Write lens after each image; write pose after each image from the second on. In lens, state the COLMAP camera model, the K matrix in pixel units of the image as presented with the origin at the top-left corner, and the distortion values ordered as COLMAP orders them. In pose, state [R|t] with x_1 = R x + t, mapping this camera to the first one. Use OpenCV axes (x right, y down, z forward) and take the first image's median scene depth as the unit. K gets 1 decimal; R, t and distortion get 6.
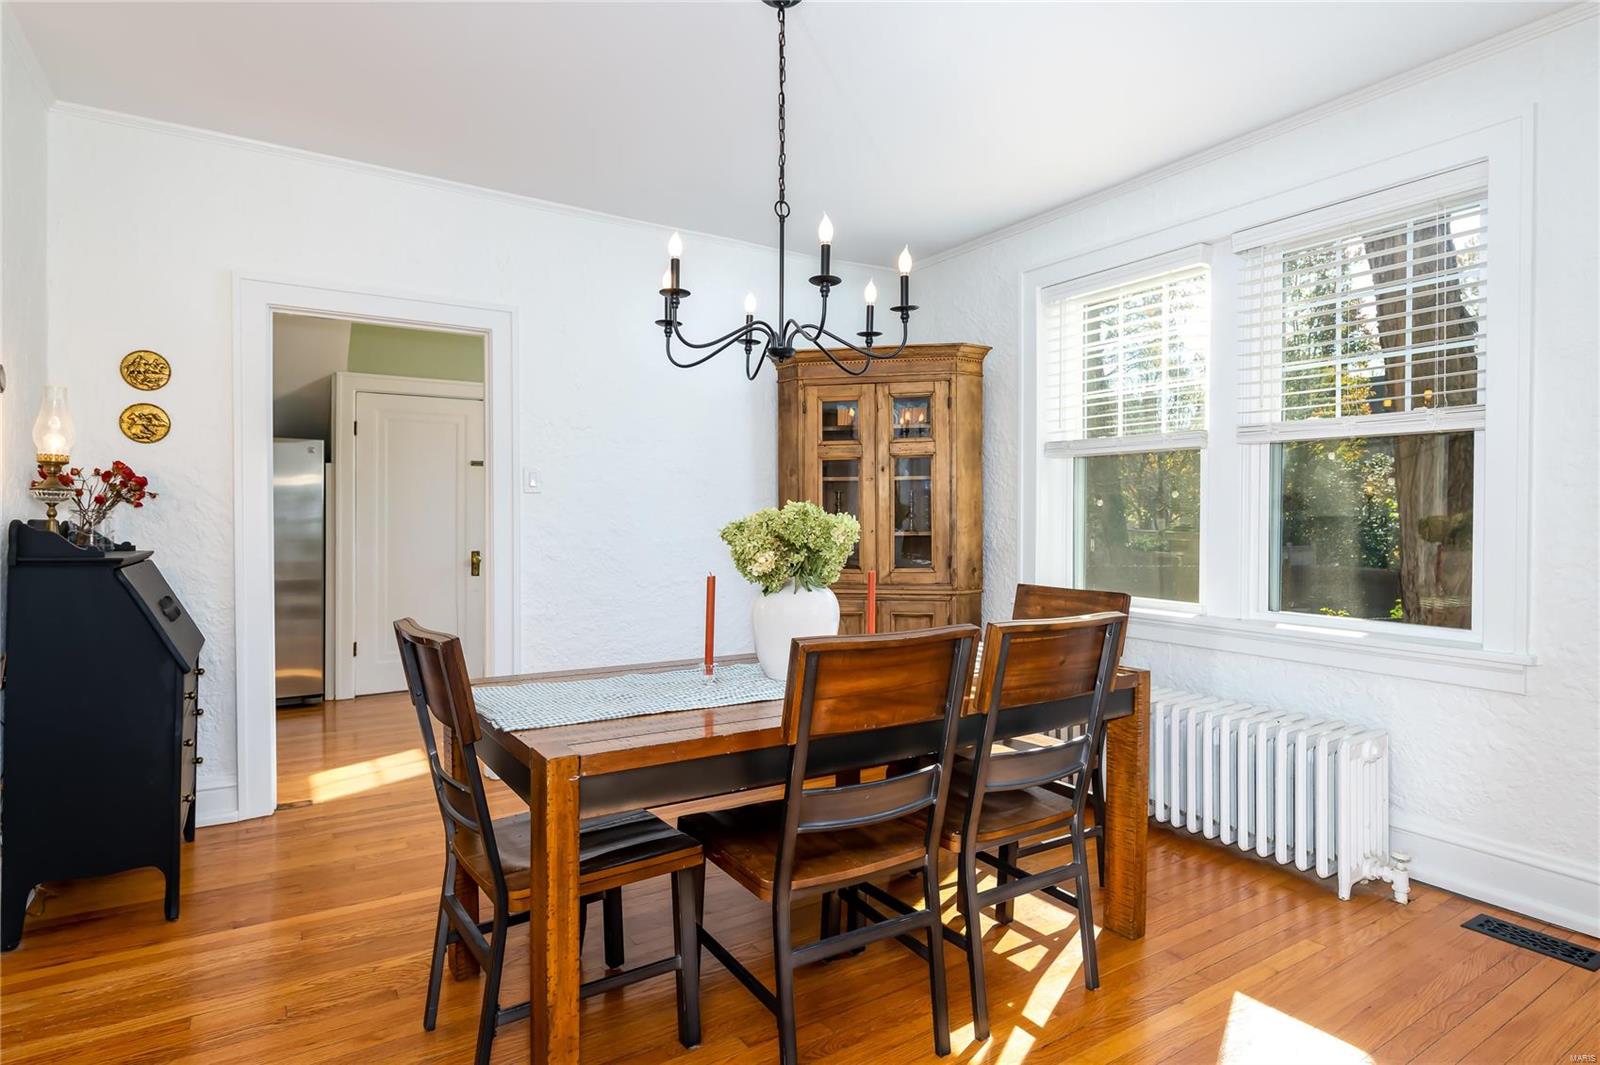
lens RADIAL K [[845.0, 0, 797.3], [0, 845.0, 526.4], [0, 0, 1]] dist [-0.007118, -0.001280]
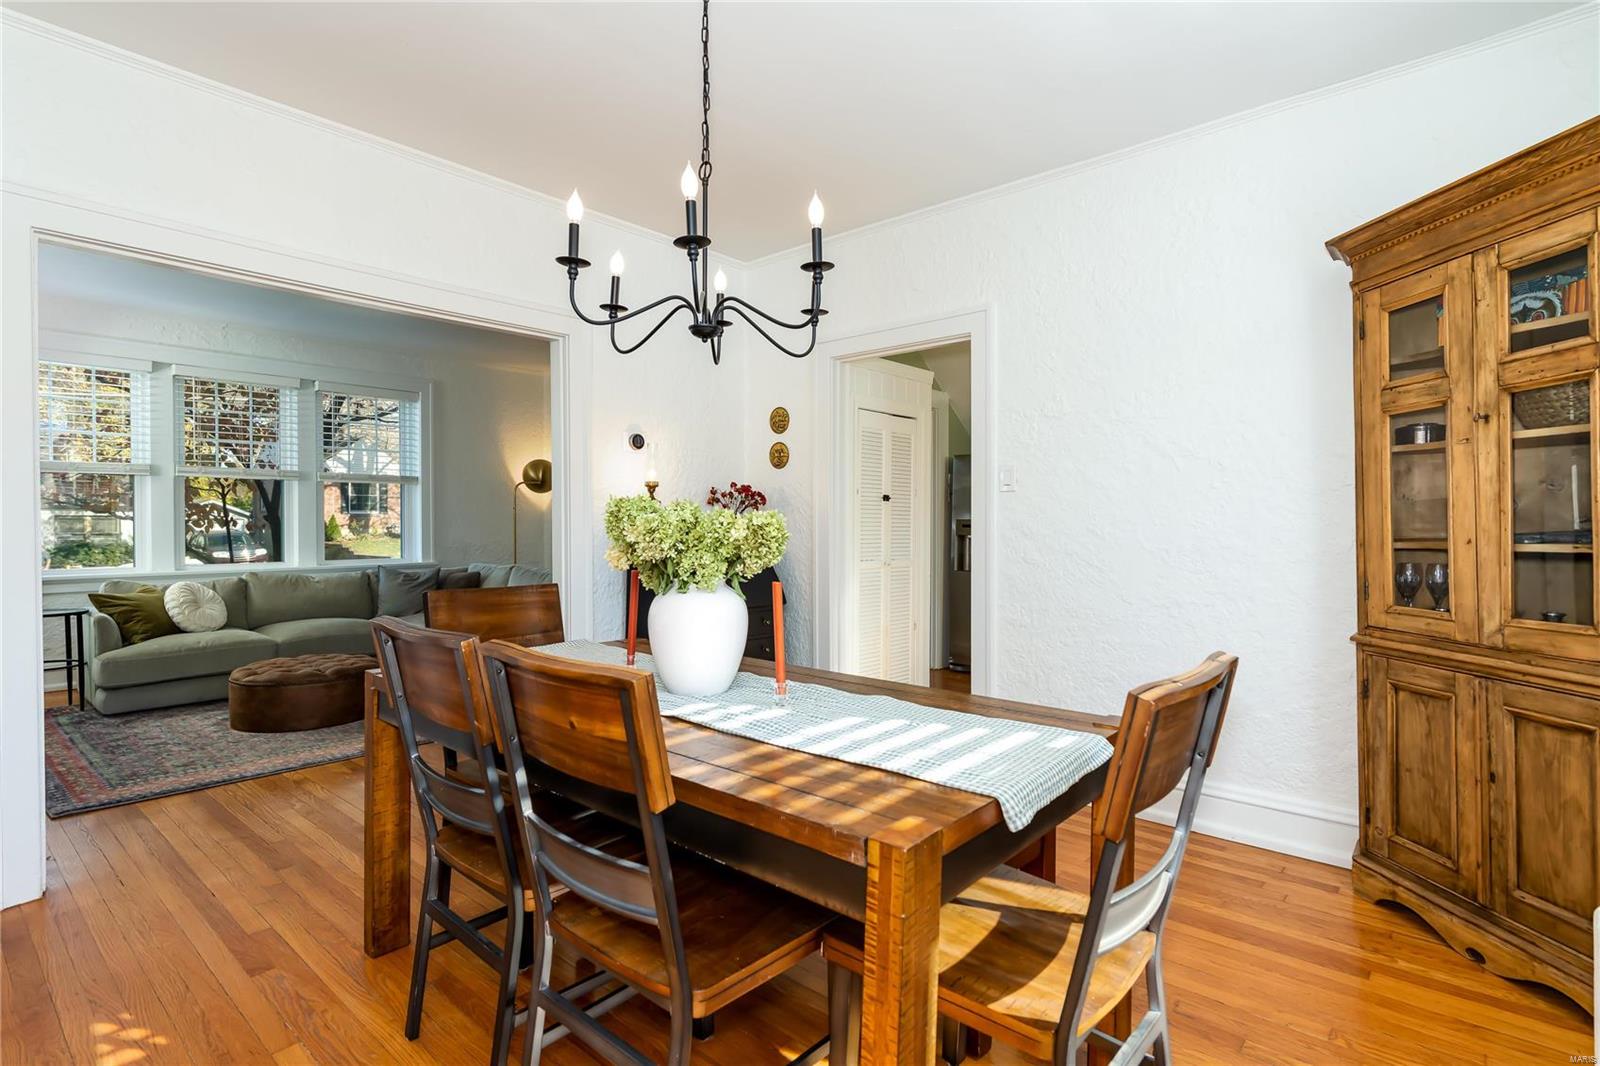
lens RADIAL K [[780.0, 0, 797.4], [0, 780.0, 530.7], [0, 0, 1]] dist [0.001377, -0.001062]
pose [[0.275450, 0.014806, -0.961201, 0.436372], [-0.007284, 0.999885, 0.013314, -0.004335], [0.961288, 0.003334, 0.275526, 0.478198]]
